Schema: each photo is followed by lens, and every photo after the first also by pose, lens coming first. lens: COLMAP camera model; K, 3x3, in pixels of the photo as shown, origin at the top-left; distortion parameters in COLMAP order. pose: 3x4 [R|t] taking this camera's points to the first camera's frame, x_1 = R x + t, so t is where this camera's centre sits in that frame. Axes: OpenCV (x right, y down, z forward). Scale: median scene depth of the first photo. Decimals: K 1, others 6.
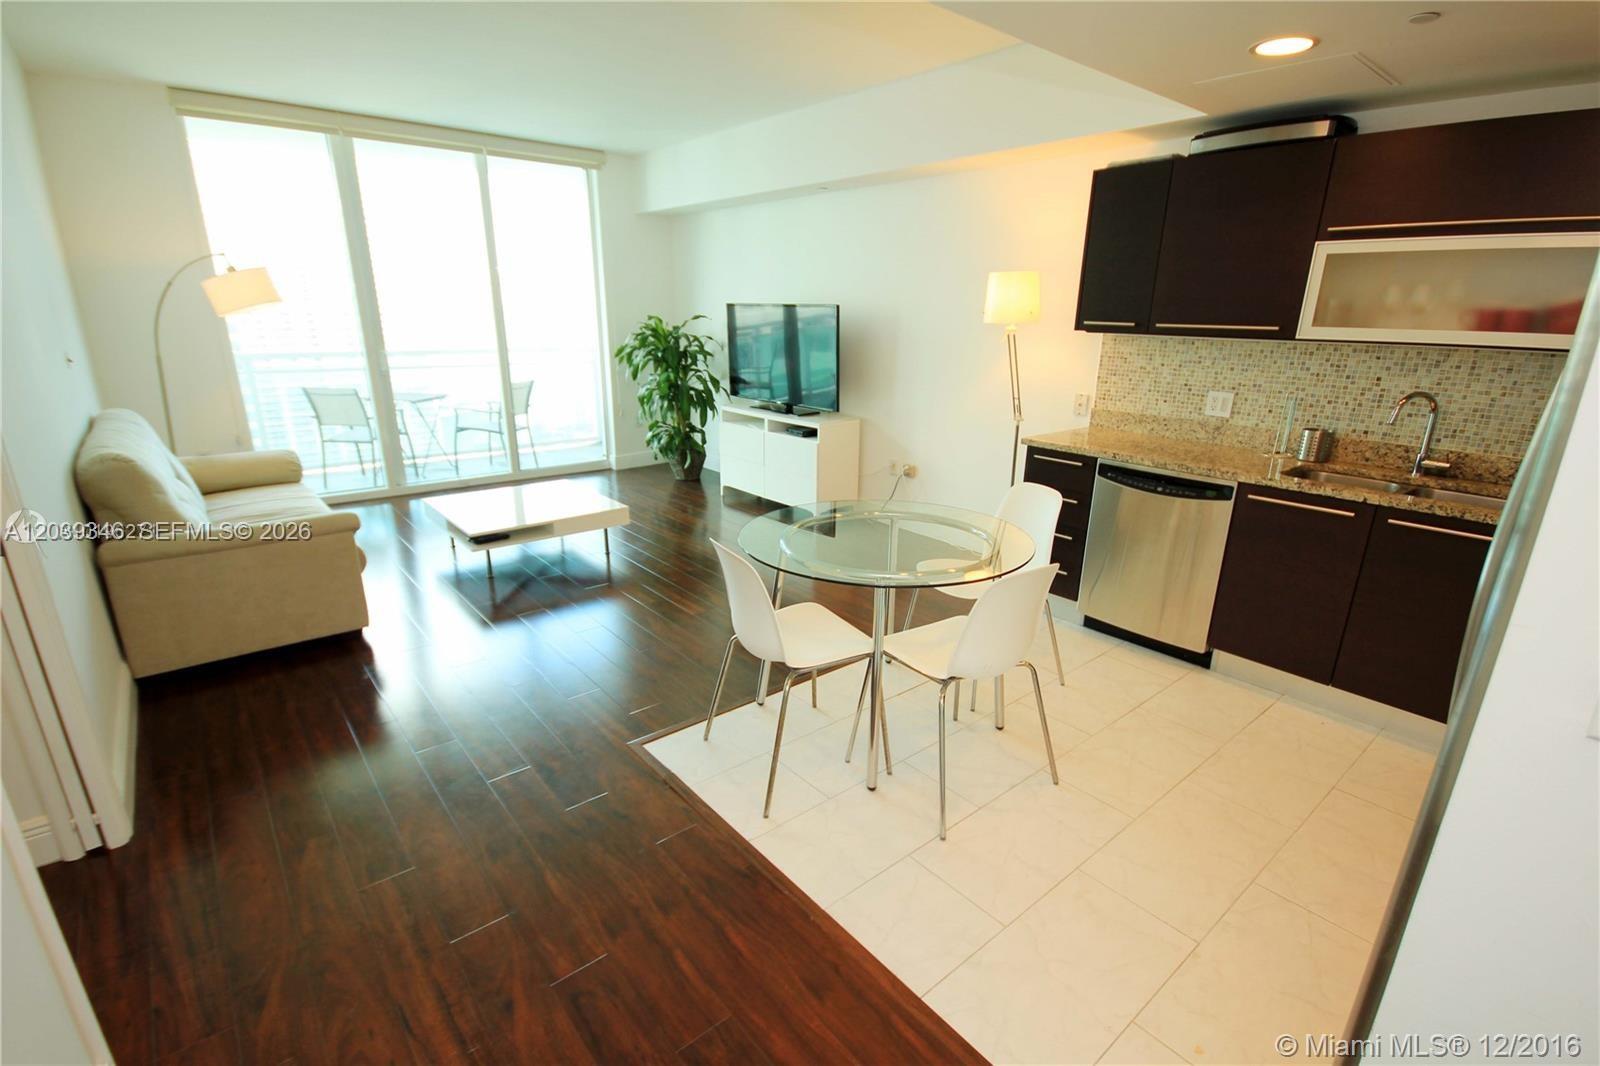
lens RADIAL K [[738.0, 0, 806.8], [0, 738.0, 547.8], [0, 0, 1]] dist [0.014449, -0.014364]
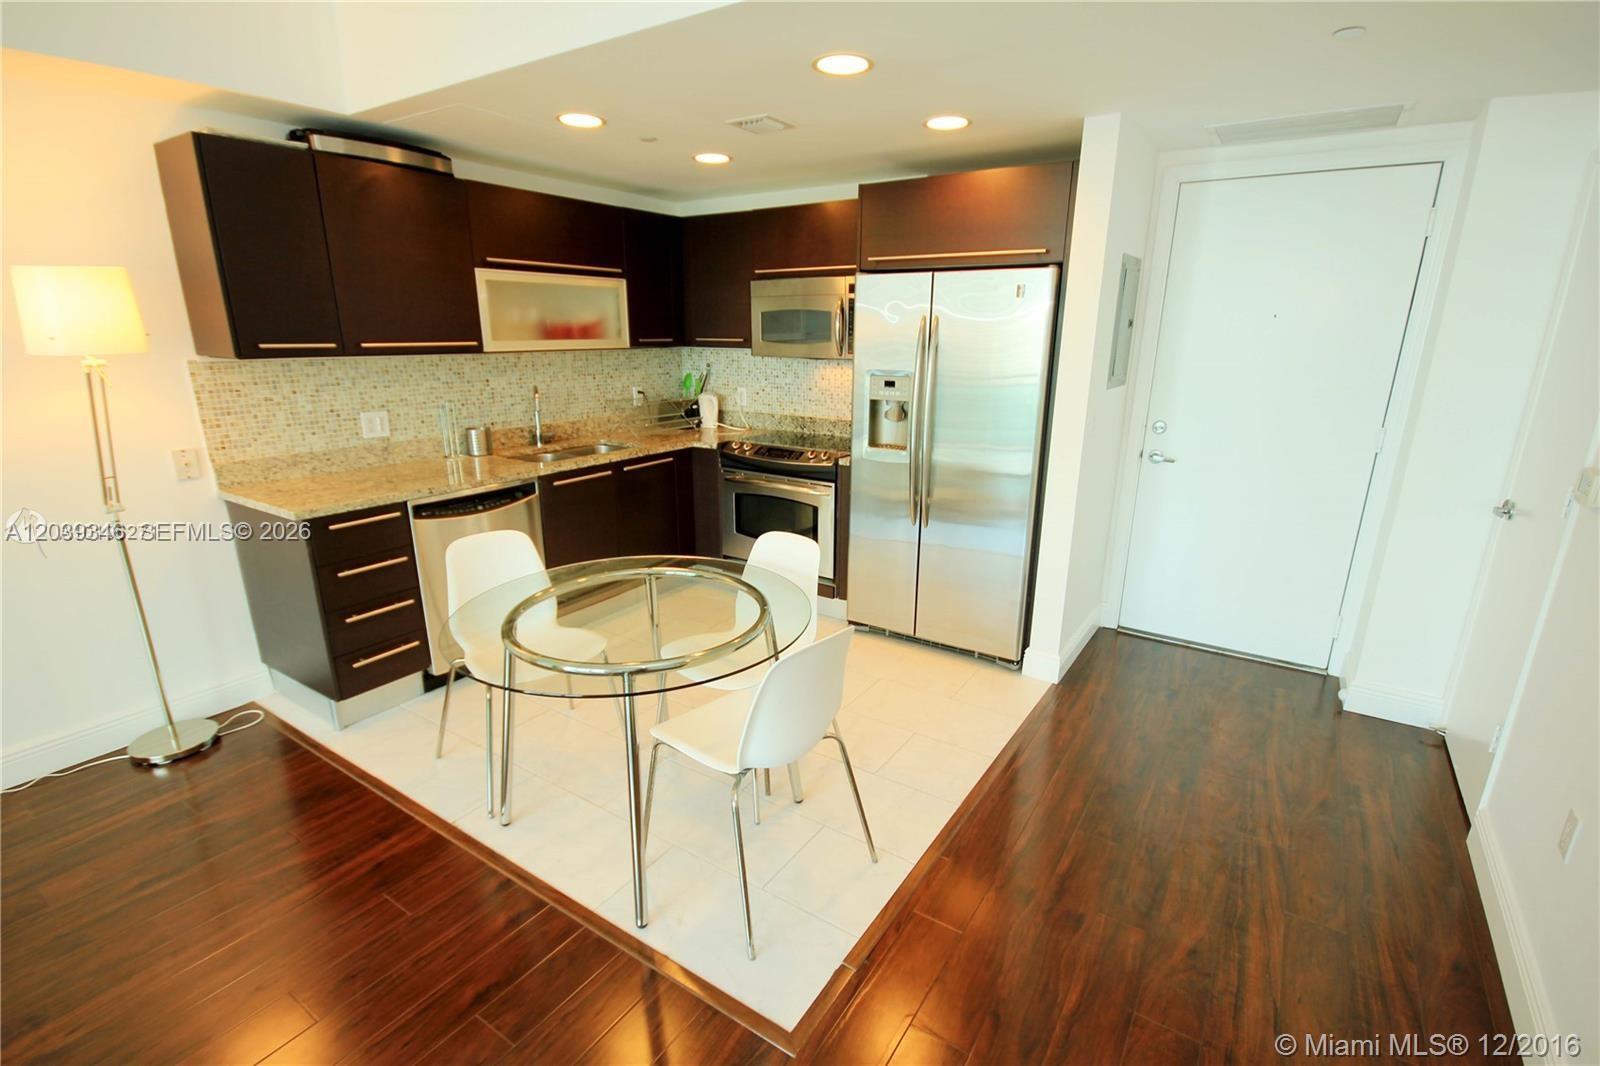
lens RADIAL K [[738.0, 0, 806.8], [0, 738.0, 547.8], [0, 0, 1]] dist [0.014449, -0.014364]
pose [[-0.293044, -0.289700, 0.911153, -0.447606], [0.284826, 0.883268, 0.372440, -0.216932], [-0.912688, 0.368661, -0.176322, 0.623367]]
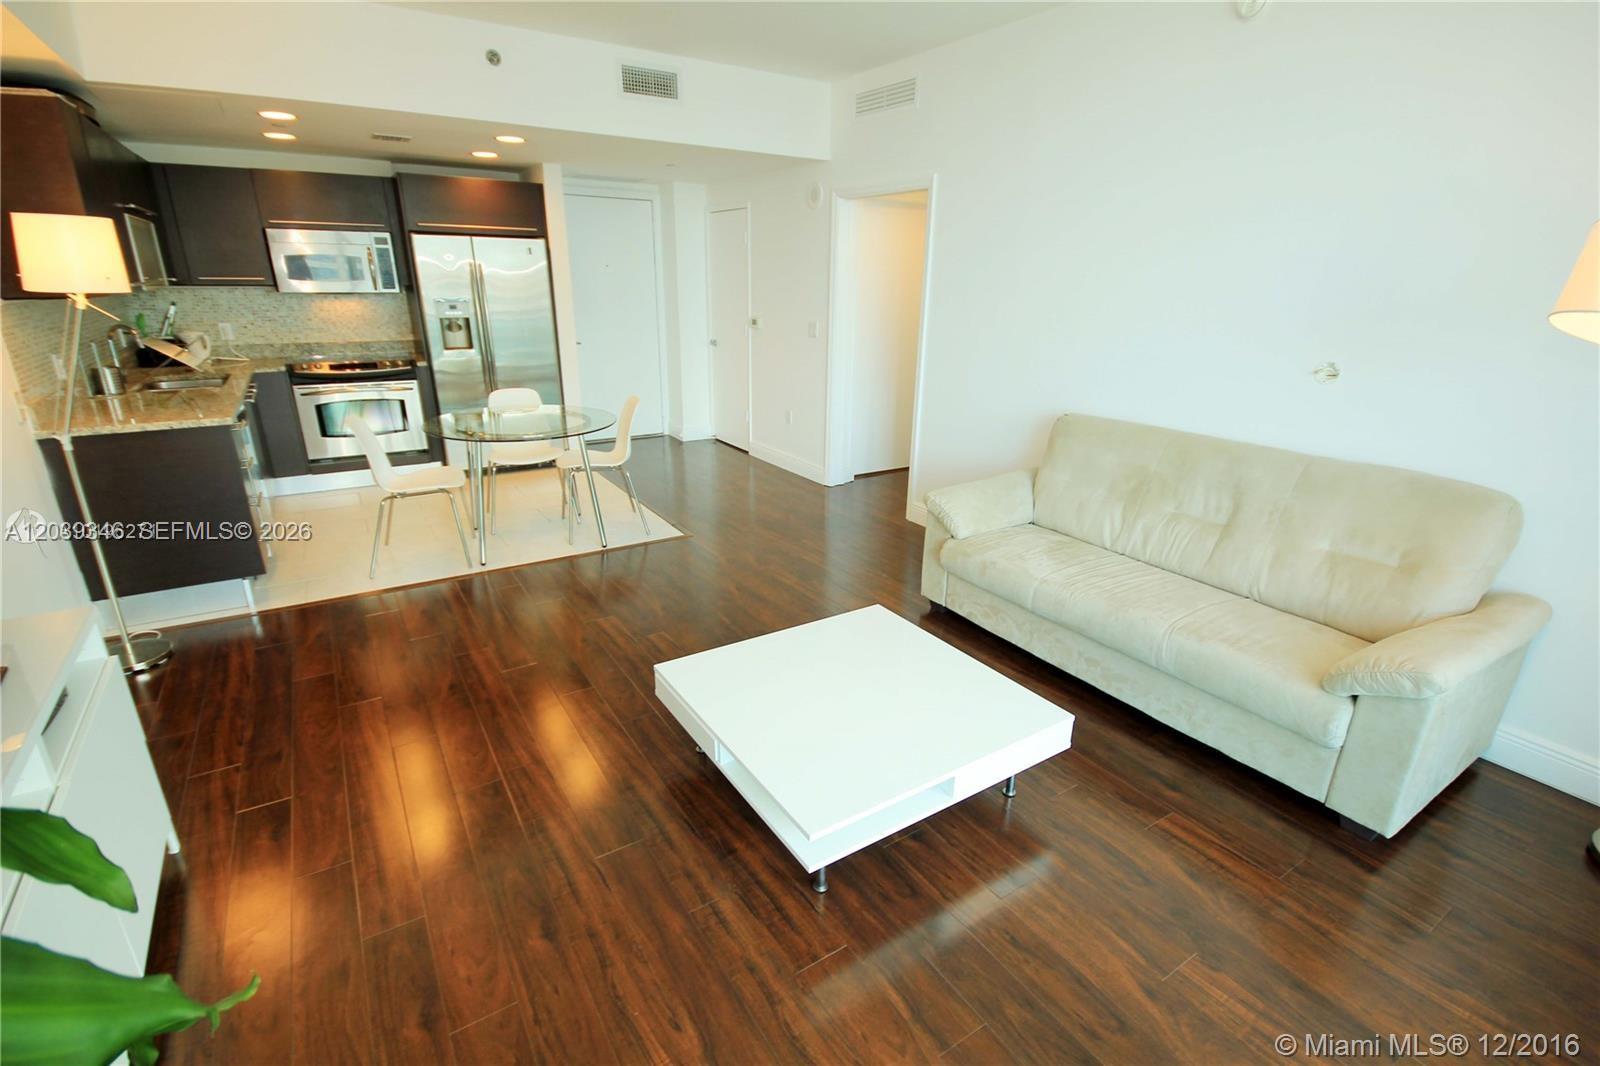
lens RADIAL K [[738.0, 0, 806.8], [0, 738.0, 547.8], [0, 0, 1]] dist [0.014449, -0.014364]
pose [[-0.992633, -0.068163, 0.100165, -0.448214], [0.008071, 0.787696, 0.616011, -0.511493], [-0.120889, 0.612282, -0.781343, 1.536597]]
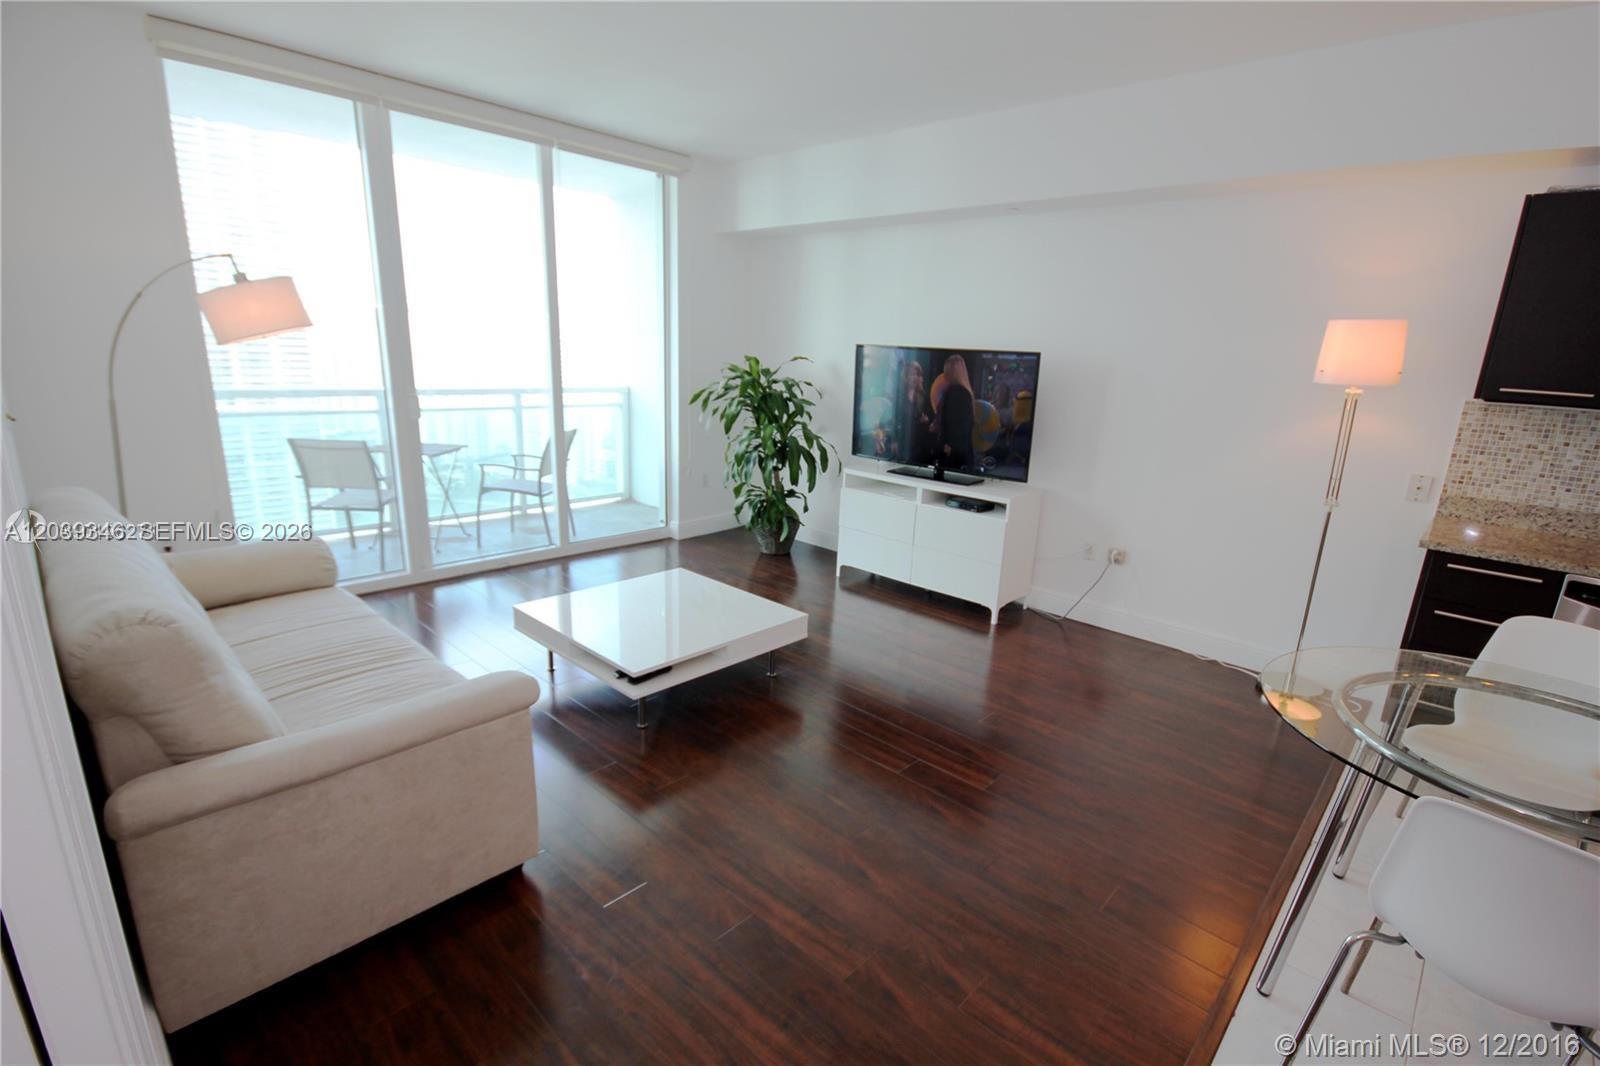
lens RADIAL K [[738.0, 0, 806.8], [0, 738.0, 547.8], [0, 0, 1]] dist [0.014449, -0.014364]
pose [[0.992862, -0.003469, 0.119220, -0.372325], [0.008937, 0.998931, -0.045358, -0.099843], [-0.118936, 0.046100, 0.991831, 0.297468]]
